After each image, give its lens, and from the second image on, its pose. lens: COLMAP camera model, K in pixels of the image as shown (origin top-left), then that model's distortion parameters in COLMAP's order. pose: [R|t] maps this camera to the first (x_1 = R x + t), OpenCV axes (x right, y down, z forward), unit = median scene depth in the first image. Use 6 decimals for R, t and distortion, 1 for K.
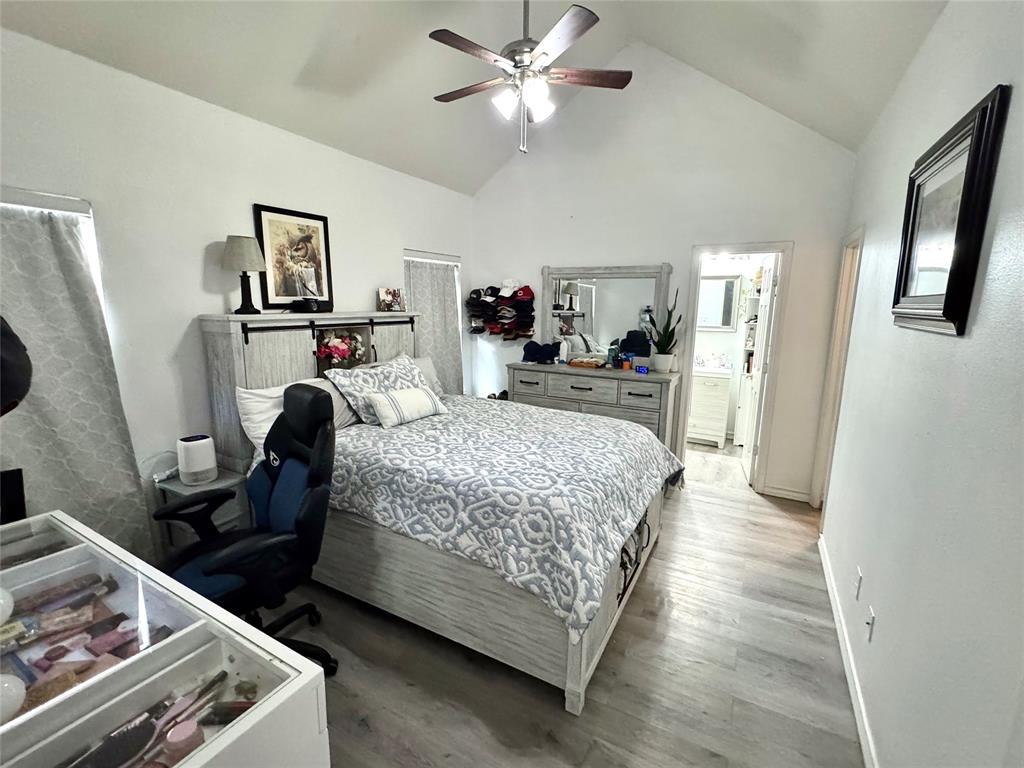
lens RADIAL K [[456.8, 0, 508.0], [0, 456.8, 384.7], [0, 0, 1]] dist [-0.003259, 0.000152]
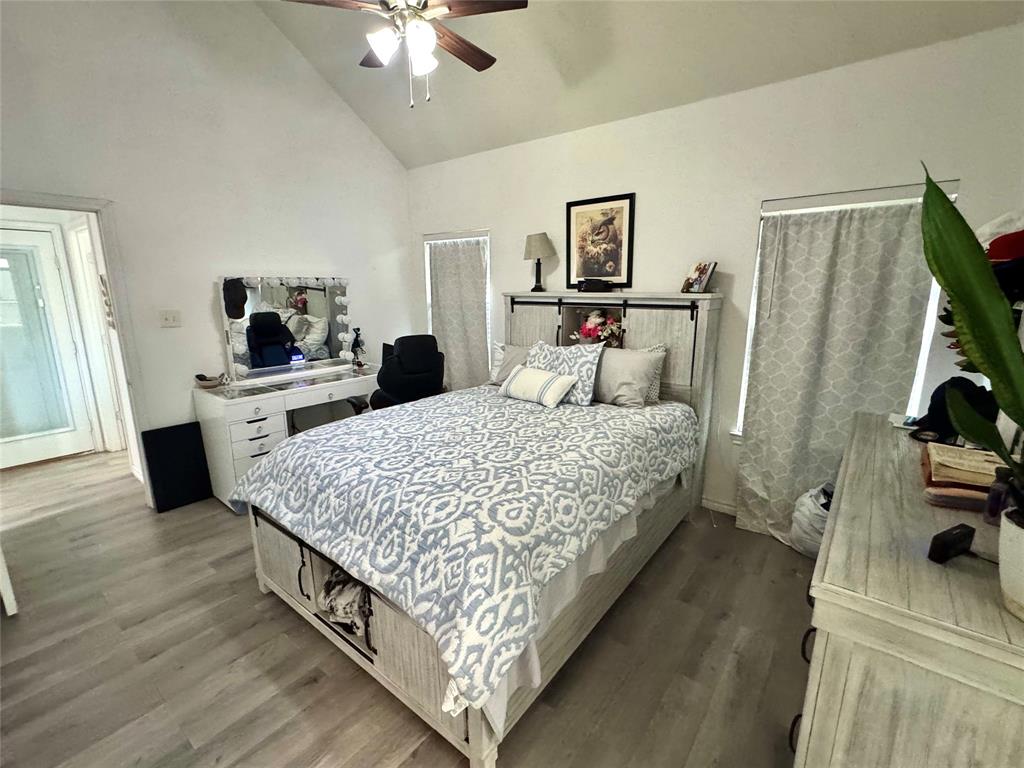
lens RADIAL K [[456.8, 0, 509.5], [0, 456.8, 381.7], [0, 0, 1]] dist [-0.003259, 0.000152]
pose [[-0.157752, 0.192966, -0.968441, 0.712983], [-0.177087, 0.959294, 0.219990, -0.165036], [0.971470, 0.206203, -0.117159, 1.026257]]
